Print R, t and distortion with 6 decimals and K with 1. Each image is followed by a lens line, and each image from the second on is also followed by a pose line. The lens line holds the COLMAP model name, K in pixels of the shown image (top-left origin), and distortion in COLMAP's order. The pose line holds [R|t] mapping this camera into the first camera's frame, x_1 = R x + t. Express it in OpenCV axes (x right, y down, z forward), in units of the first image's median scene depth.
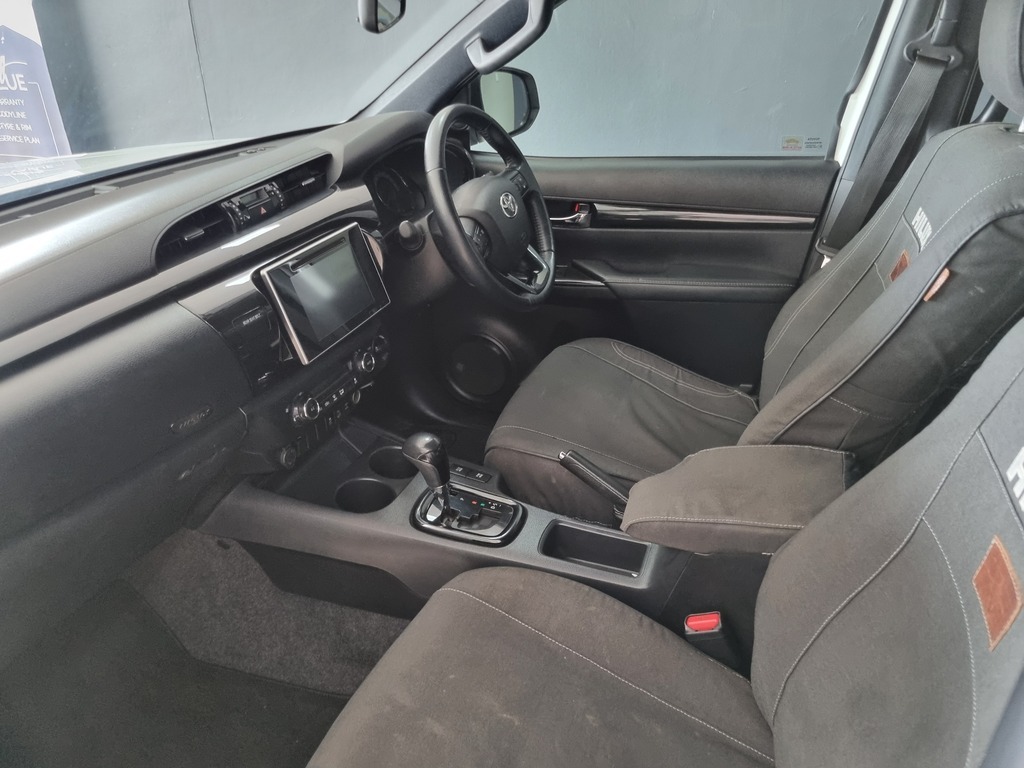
lens RADIAL K [[782.7, 0, 515.4], [0, 782.7, 387.1], [0, 0, 1]] dist [0.071677, -0.052608]
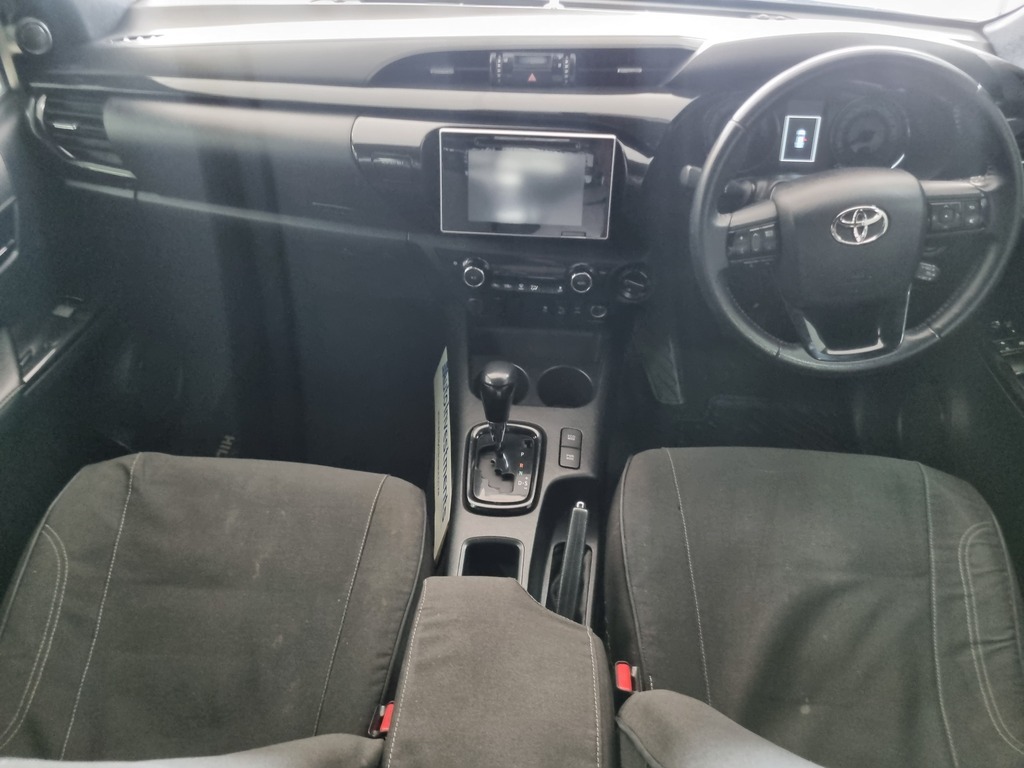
lens RADIAL K [[782.7, 0, 515.4], [0, 782.7, 387.1], [0, 0, 1]] dist [0.071677, -0.052608]
pose [[0.263134, 0.654742, -0.708571, 0.631276], [-0.447506, 0.733496, 0.511588, -0.454653], [0.854692, 0.182474, 0.486009, 0.624108]]
